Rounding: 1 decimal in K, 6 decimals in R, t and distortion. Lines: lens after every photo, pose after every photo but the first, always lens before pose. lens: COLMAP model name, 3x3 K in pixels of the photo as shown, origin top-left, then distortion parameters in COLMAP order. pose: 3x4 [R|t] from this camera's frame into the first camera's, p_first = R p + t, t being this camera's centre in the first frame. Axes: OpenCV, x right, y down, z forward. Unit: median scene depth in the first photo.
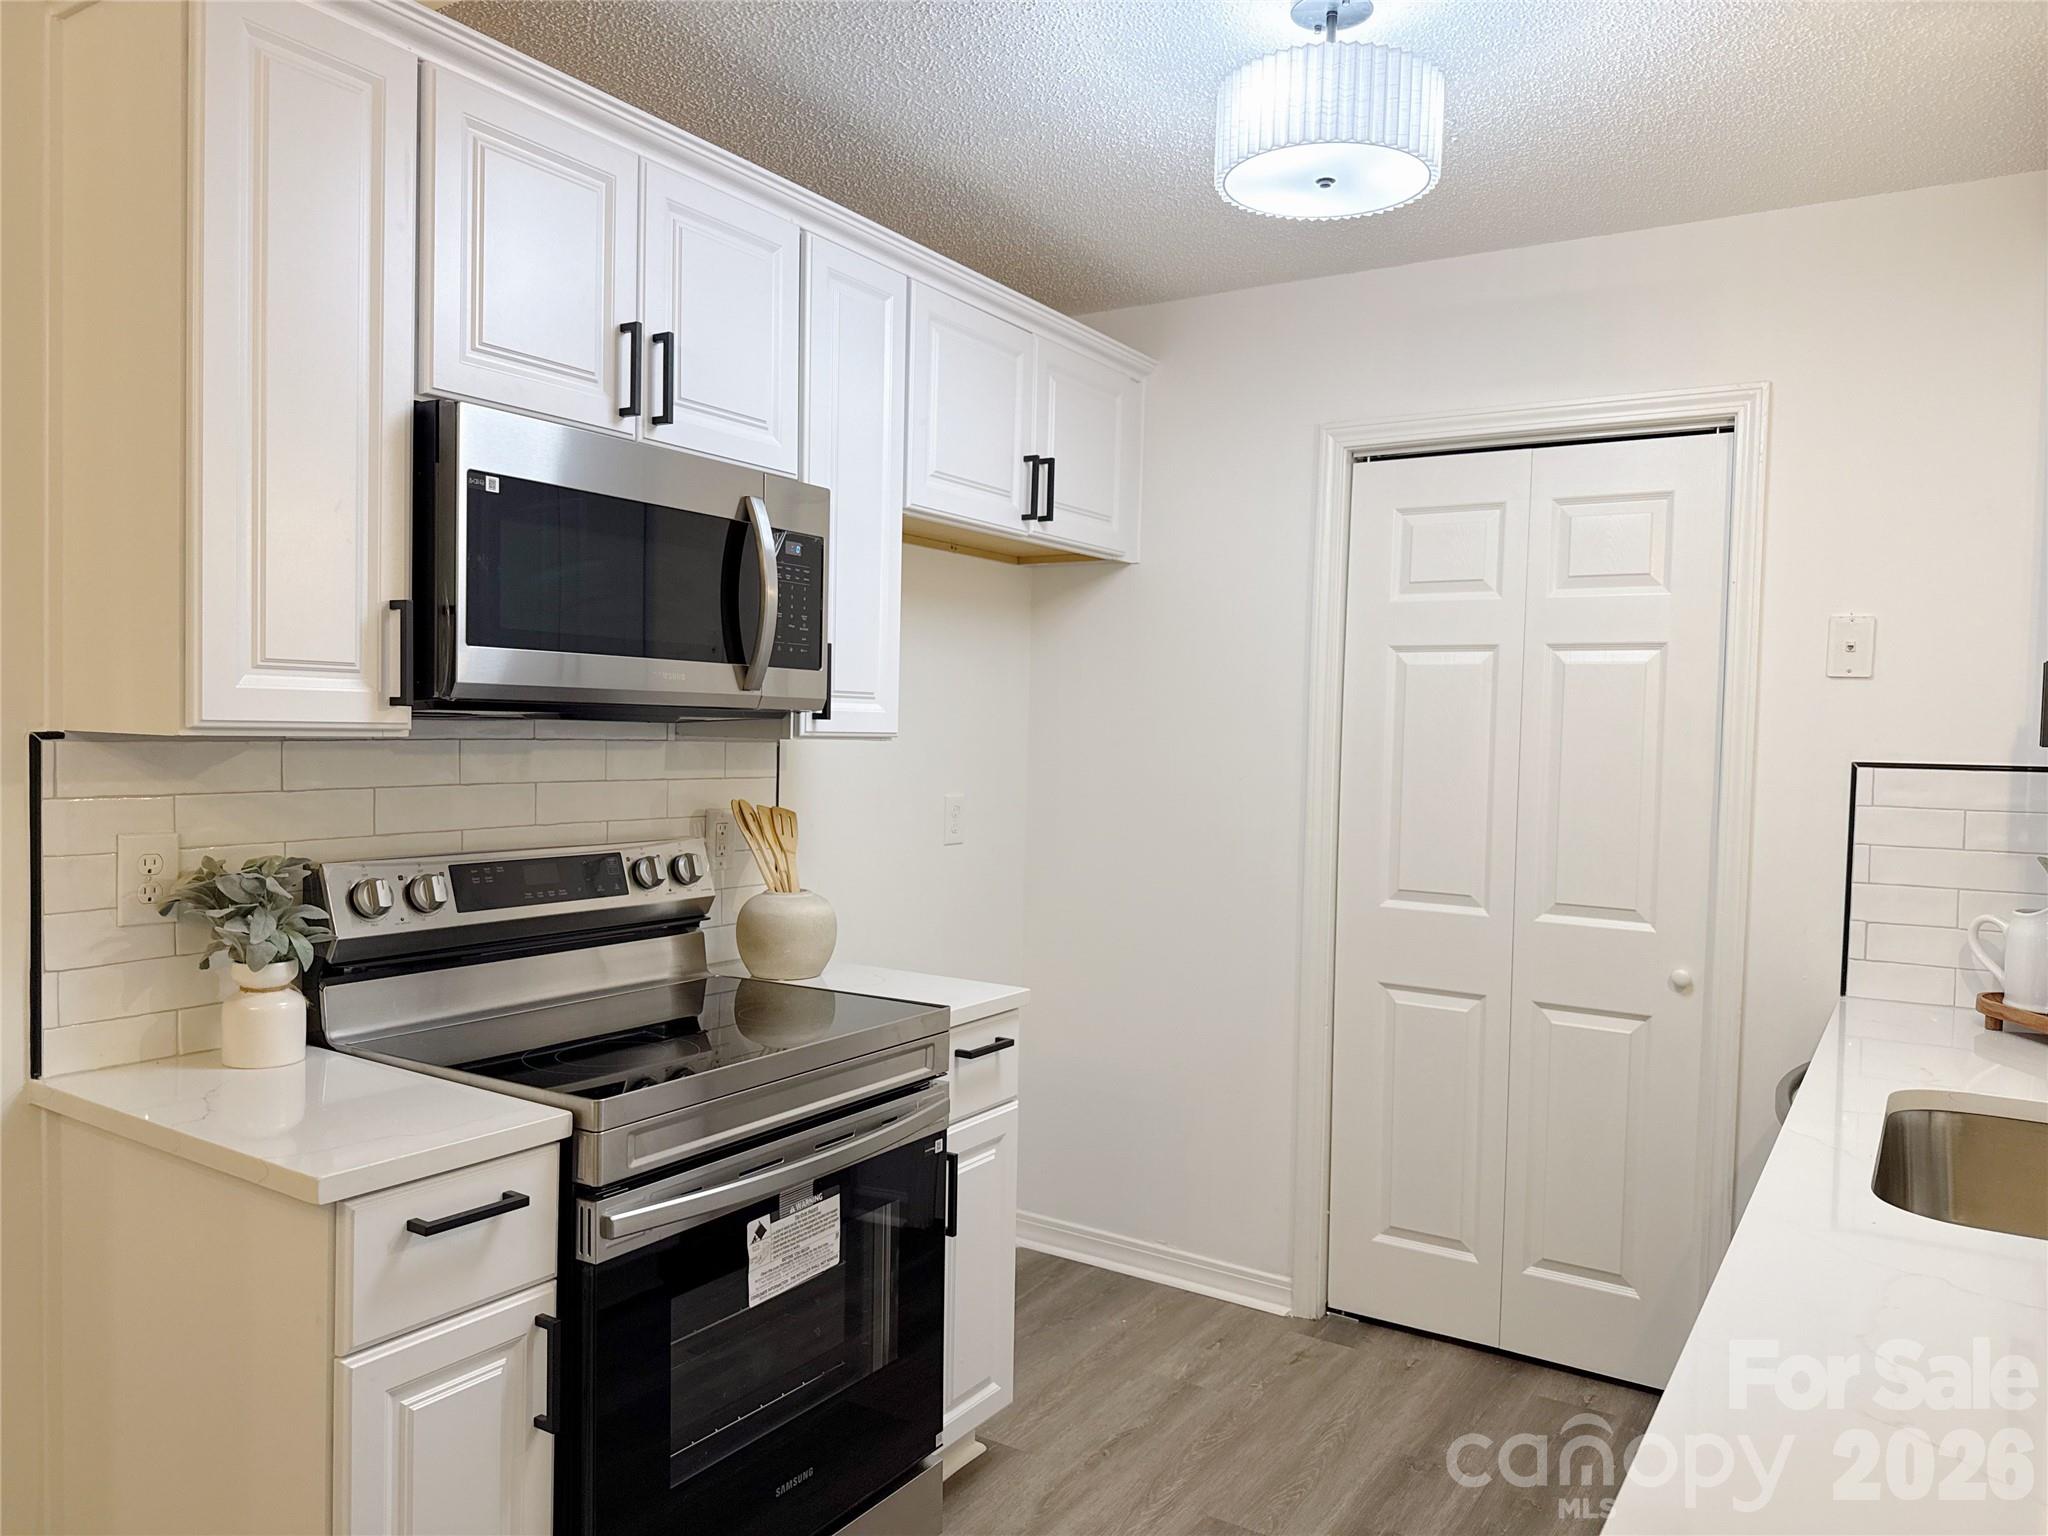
lens RADIAL K [[1438.4, 0, 1021.1], [0, 1438.4, 780.1], [0, 0, 1]] dist [0.122912, -0.206397]
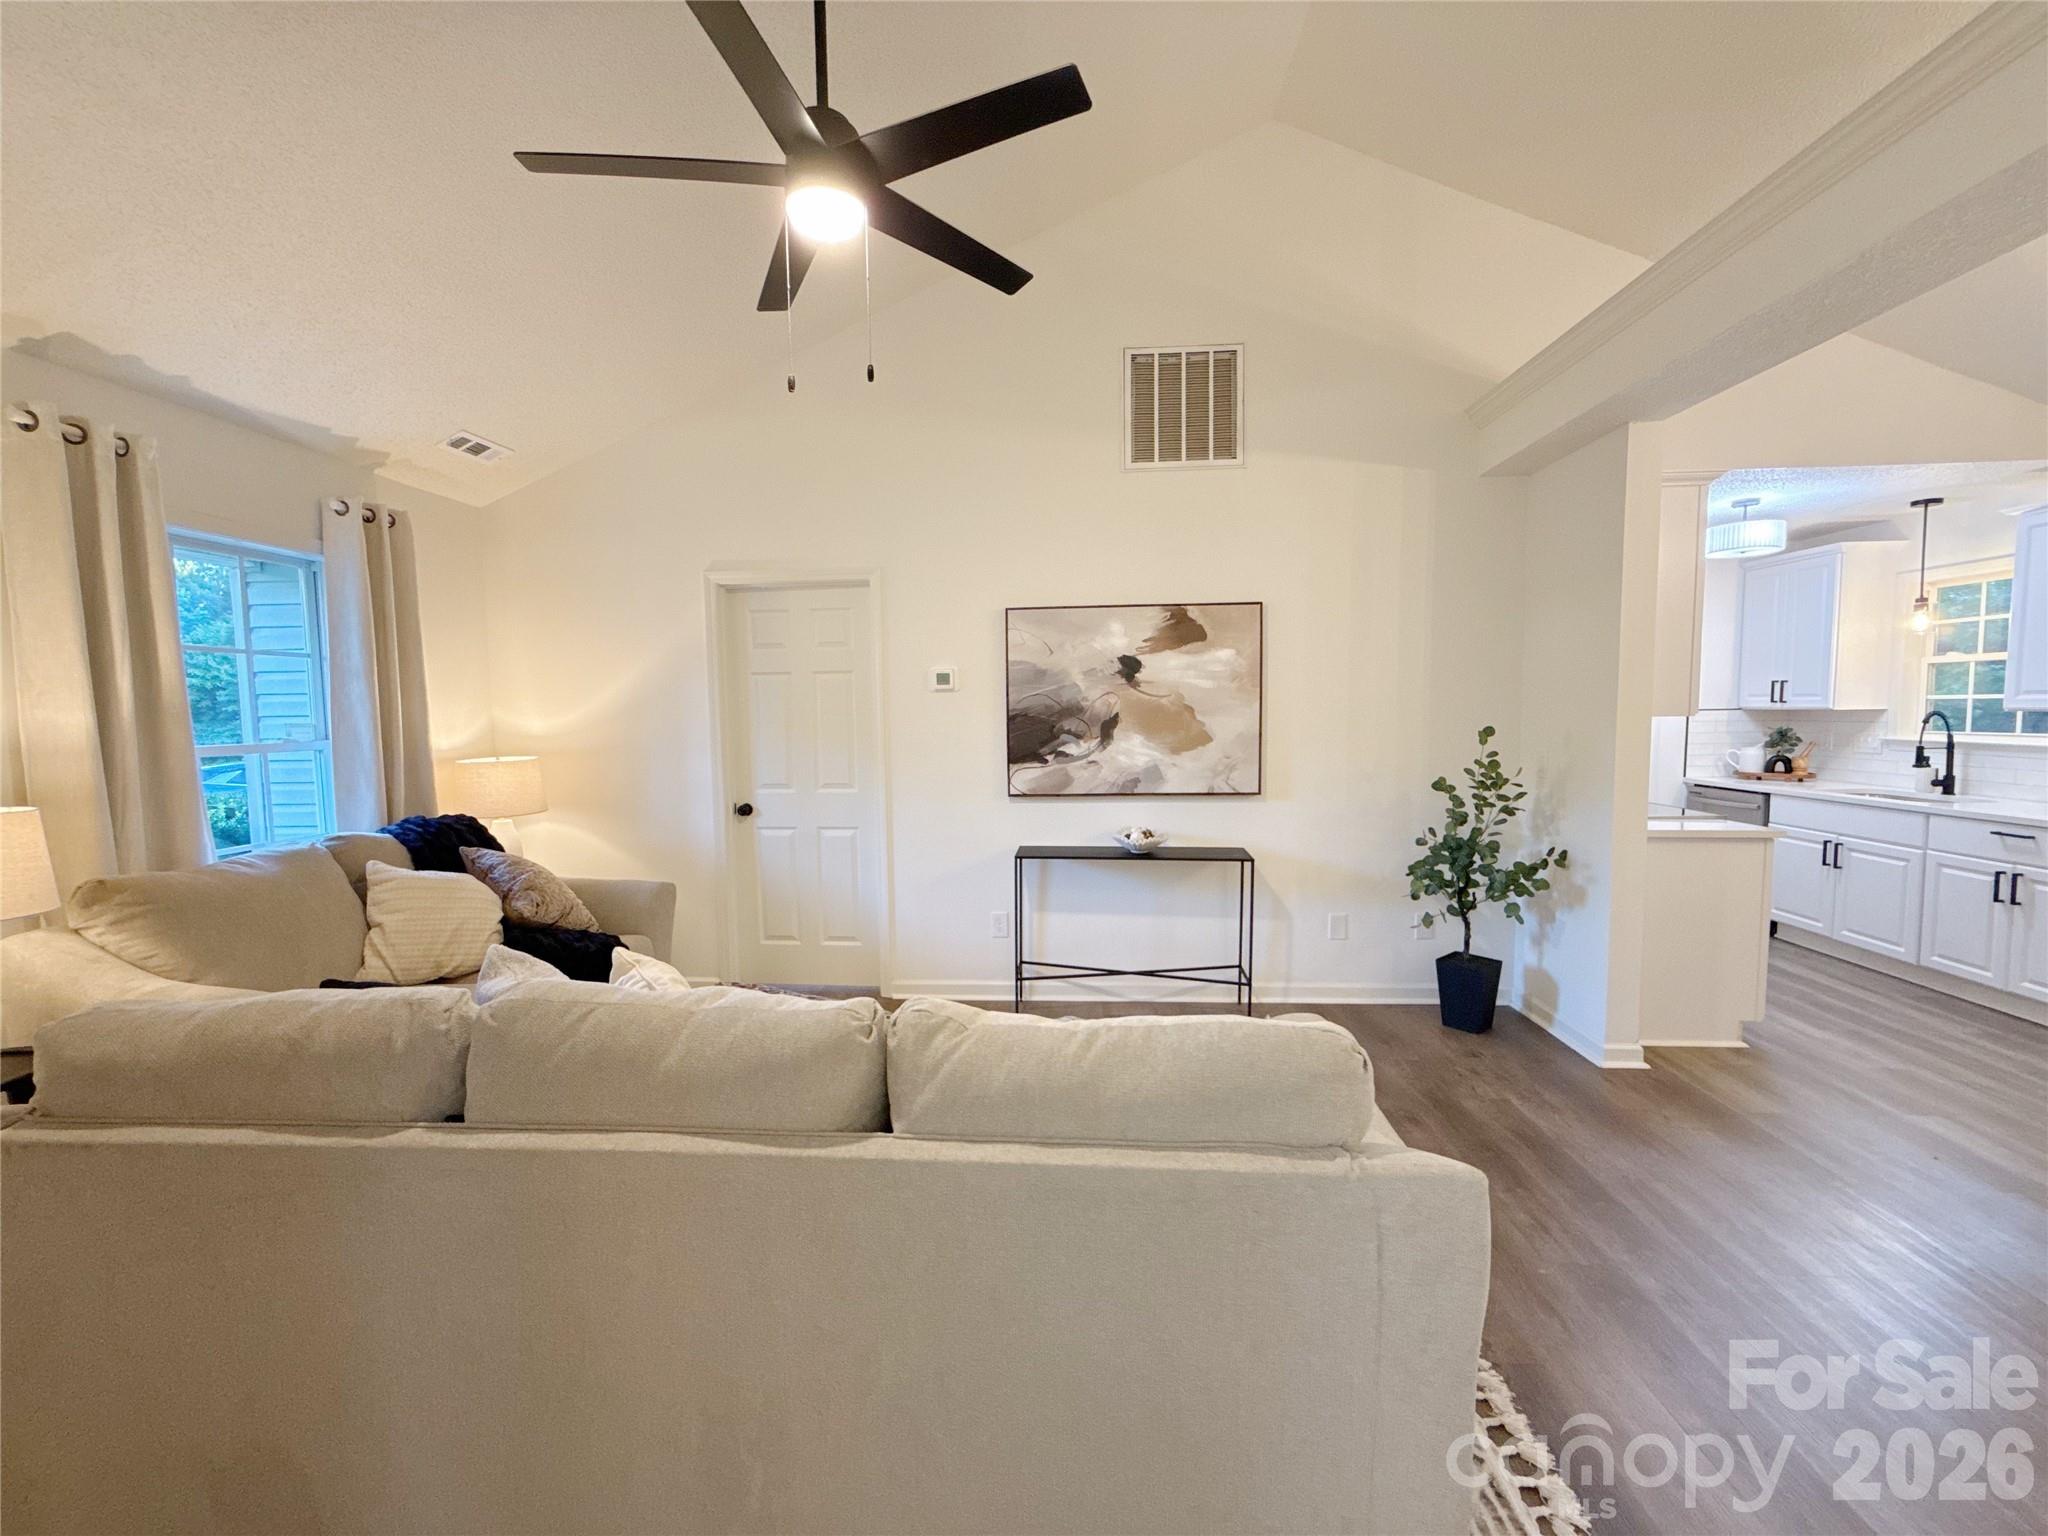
lens RADIAL K [[817.3, 0, 1022.0], [0, 817.3, 768.3], [0, 0, 1]] dist [-0.000123, 0.000443]
pose [[0.876276, -0.070271, 0.476658, -1.911871], [0.052884, 0.997357, 0.049813, -0.057783], [-0.478899, -0.018442, 0.877676, 0.061563]]
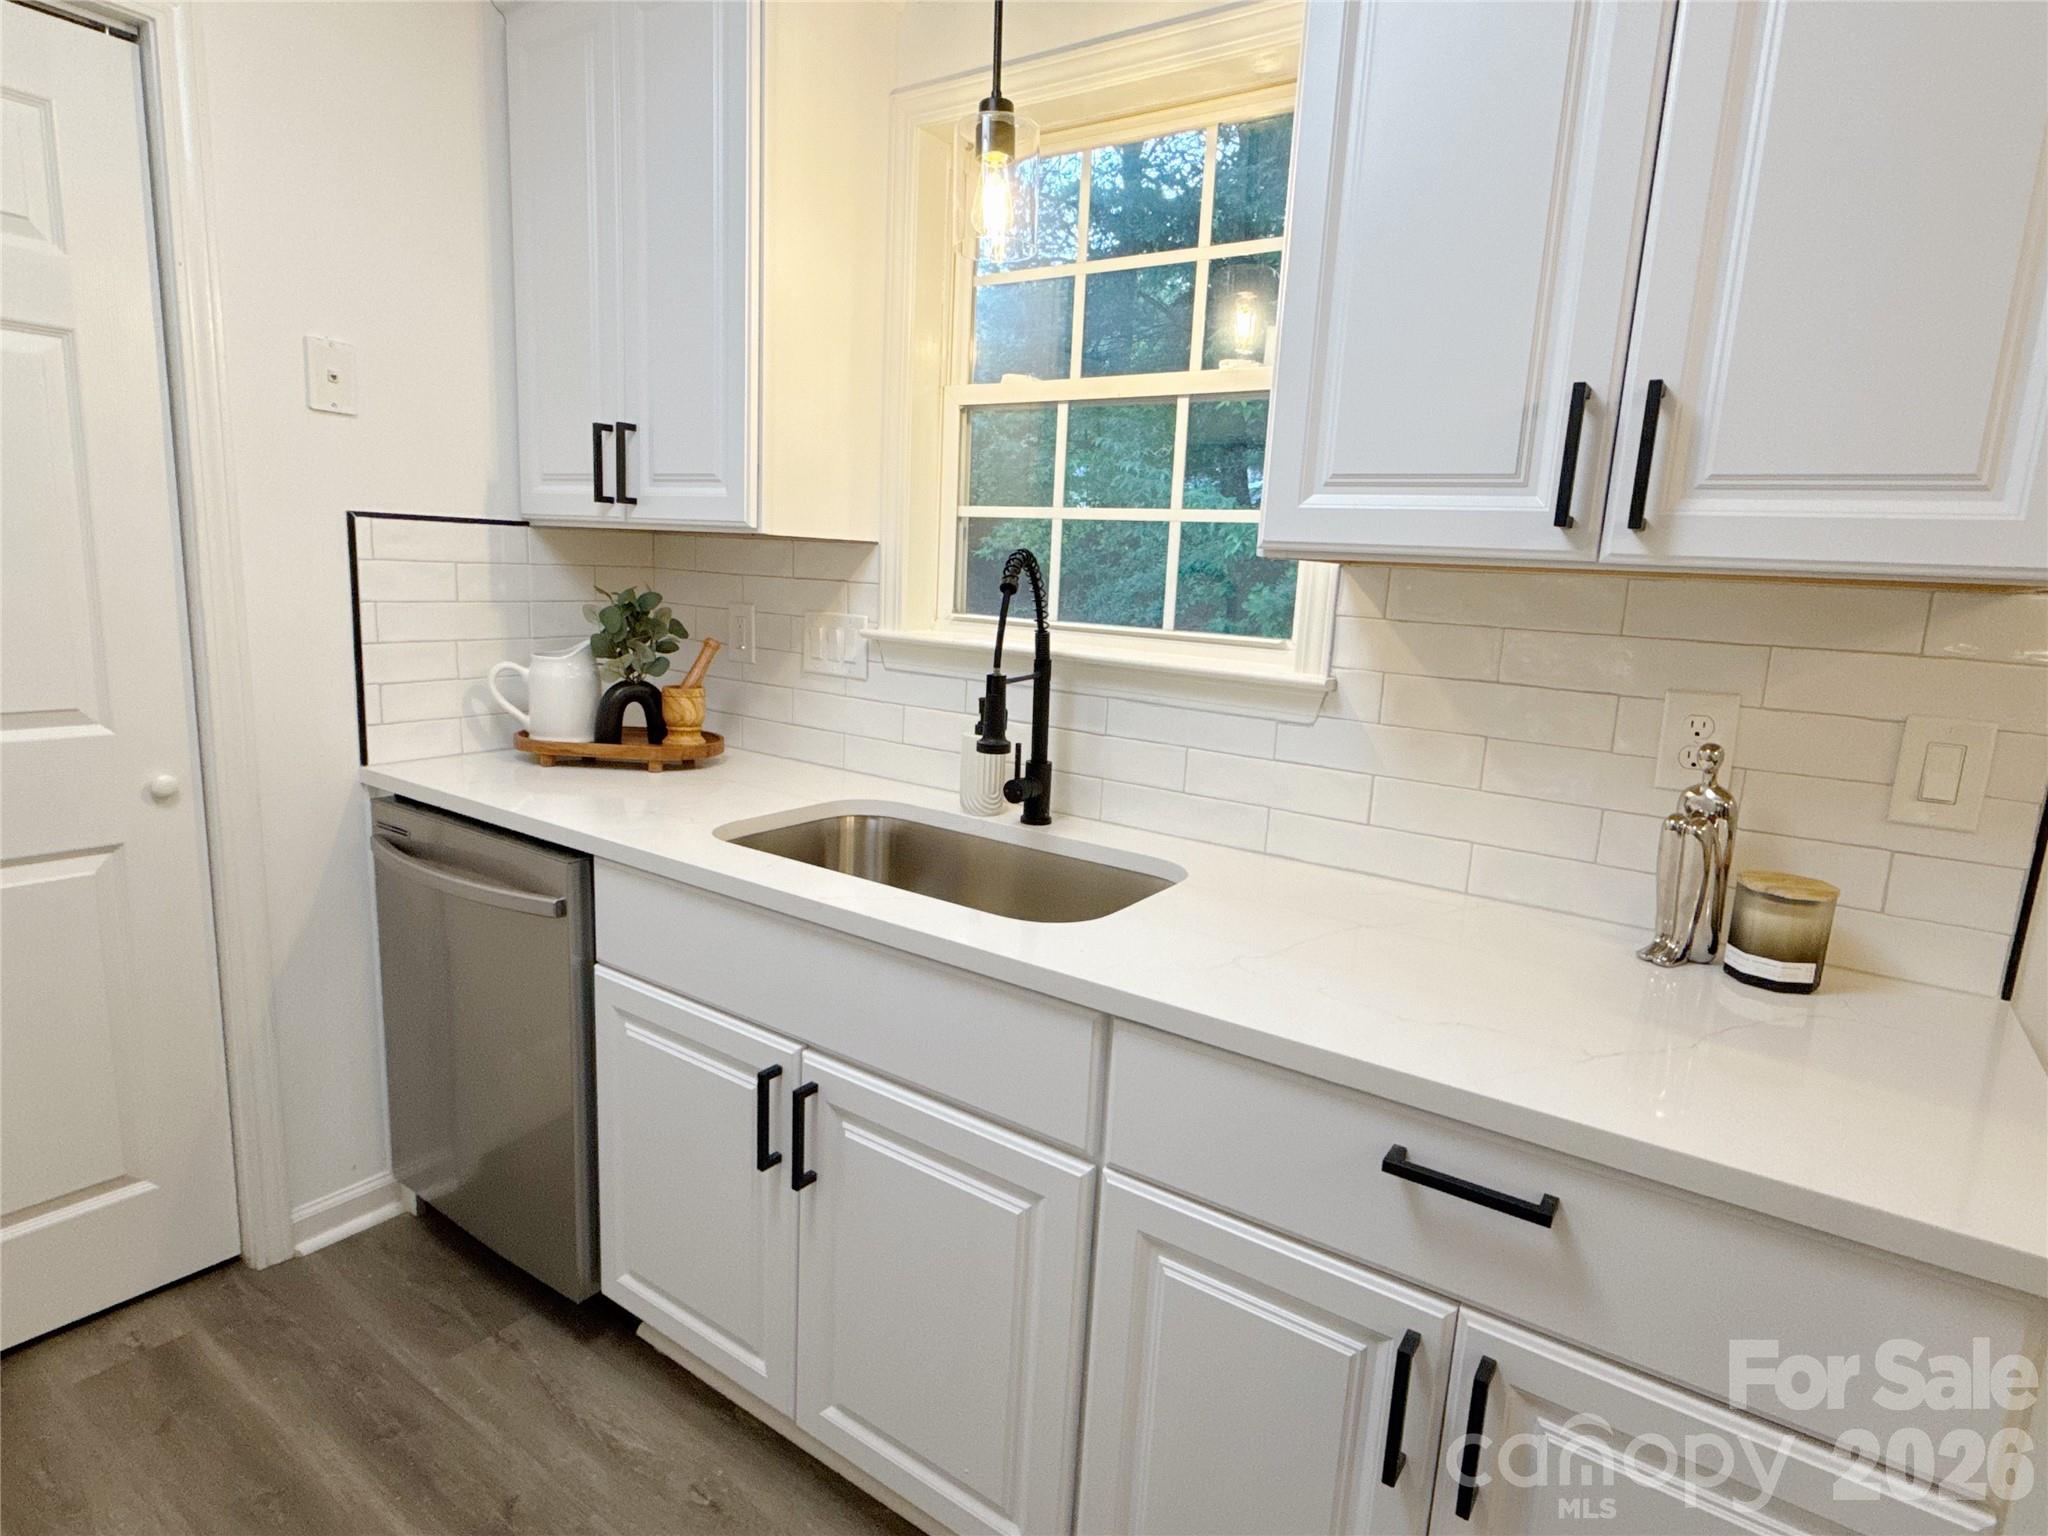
lens RADIAL K [[1106.2, 0, 1016.9], [0, 1106.2, 766.4], [0, 0, 1]] dist [0.003590, 0.000707]
pose [[0.040085, -0.199692, 0.979039, -0.131204], [-0.009801, 0.979700, 0.200228, 0.001628], [-0.999148, -0.017622, 0.037314, 0.613531]]
